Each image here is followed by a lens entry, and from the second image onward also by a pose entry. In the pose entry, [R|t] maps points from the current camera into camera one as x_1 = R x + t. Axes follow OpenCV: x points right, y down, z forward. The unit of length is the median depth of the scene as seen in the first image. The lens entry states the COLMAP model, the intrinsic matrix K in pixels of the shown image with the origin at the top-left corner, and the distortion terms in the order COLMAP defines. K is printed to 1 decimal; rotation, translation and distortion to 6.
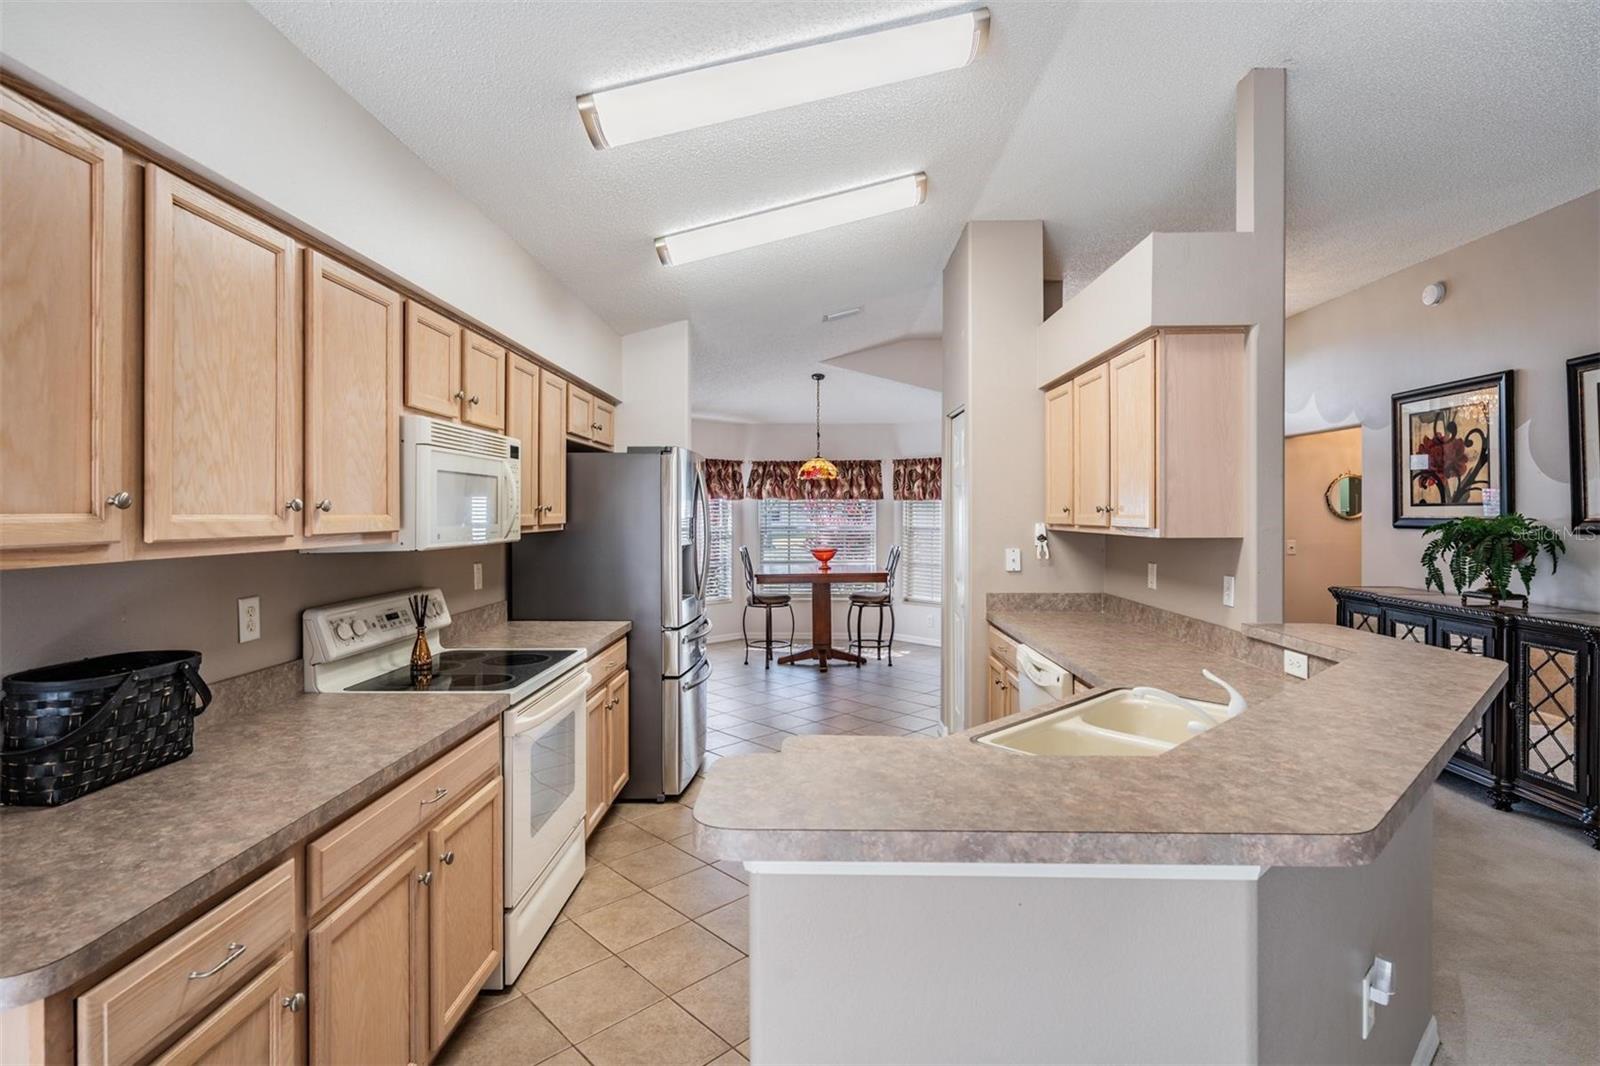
lens RADIAL K [[774.5, 0, 793.3], [0, 774.5, 508.2], [0, 0, 1]] dist [0.001267, -0.000514]
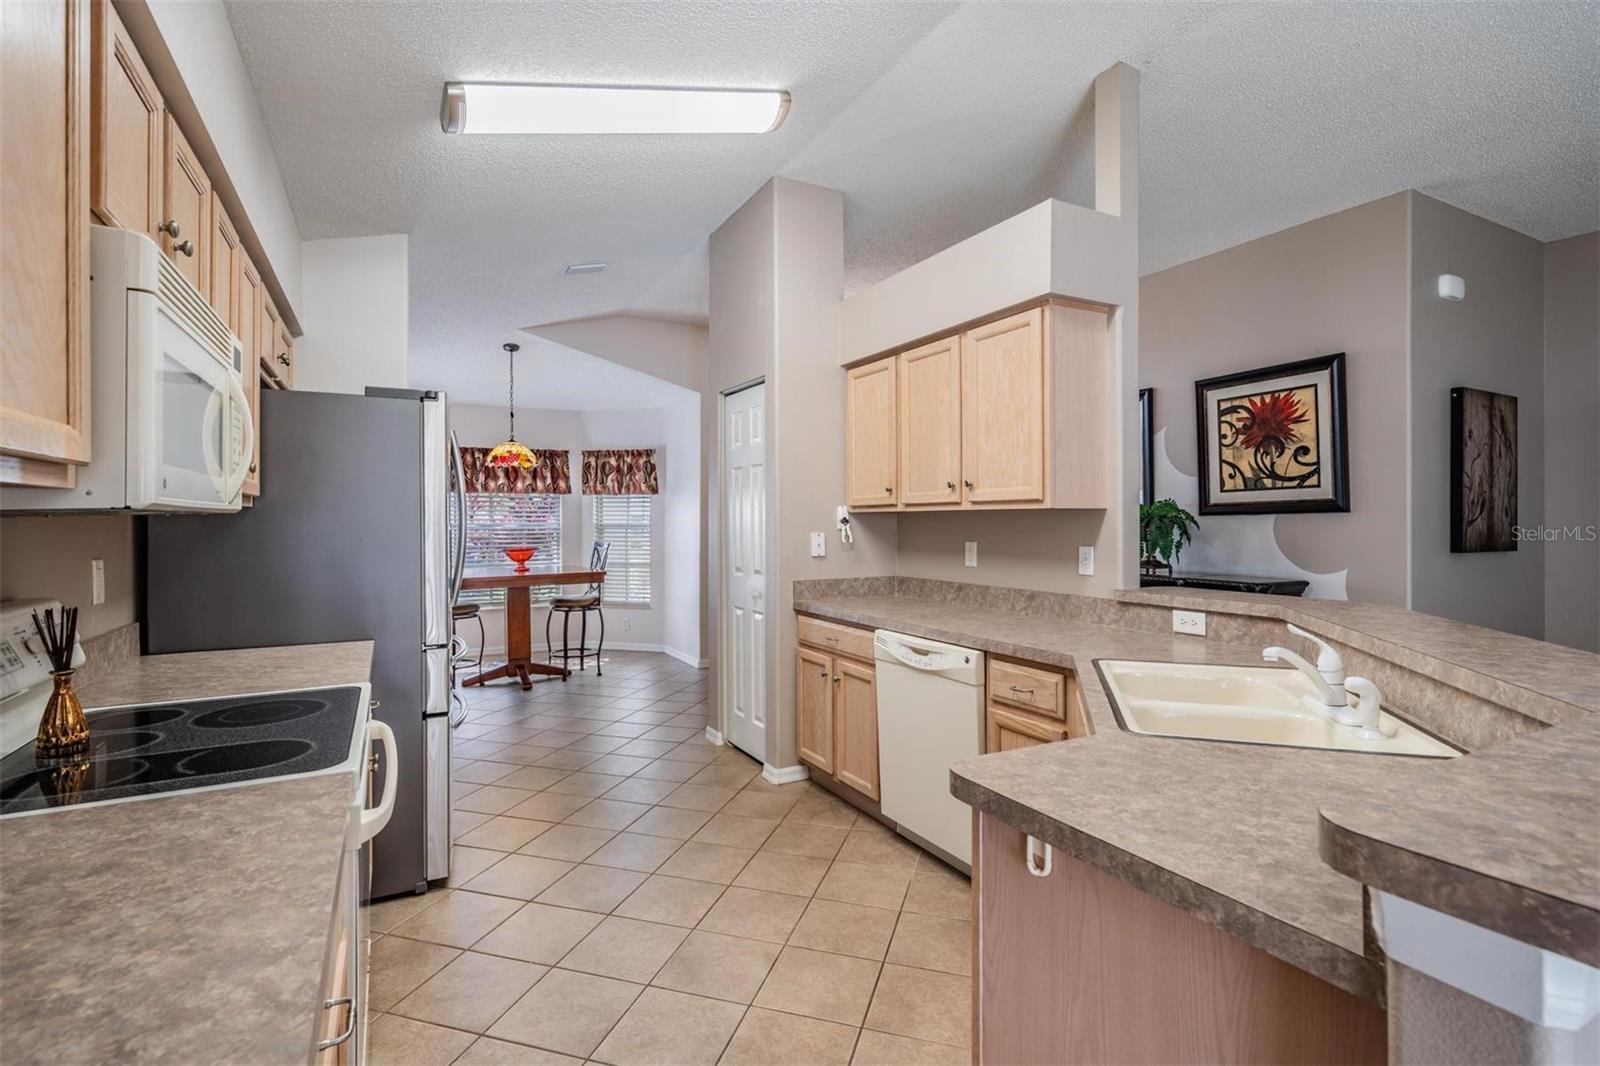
lens RADIAL K [[756.9, 0, 788.7], [0, 756.9, 516.1], [0, 0, 1]] dist [0.000003, 0.000020]
pose [[0.872216, 0.001172, 0.489119, -0.114529], [-0.000163, 0.999998, -0.002106, 0.019765], [-0.489120, 0.001758, 0.872215, 0.123736]]
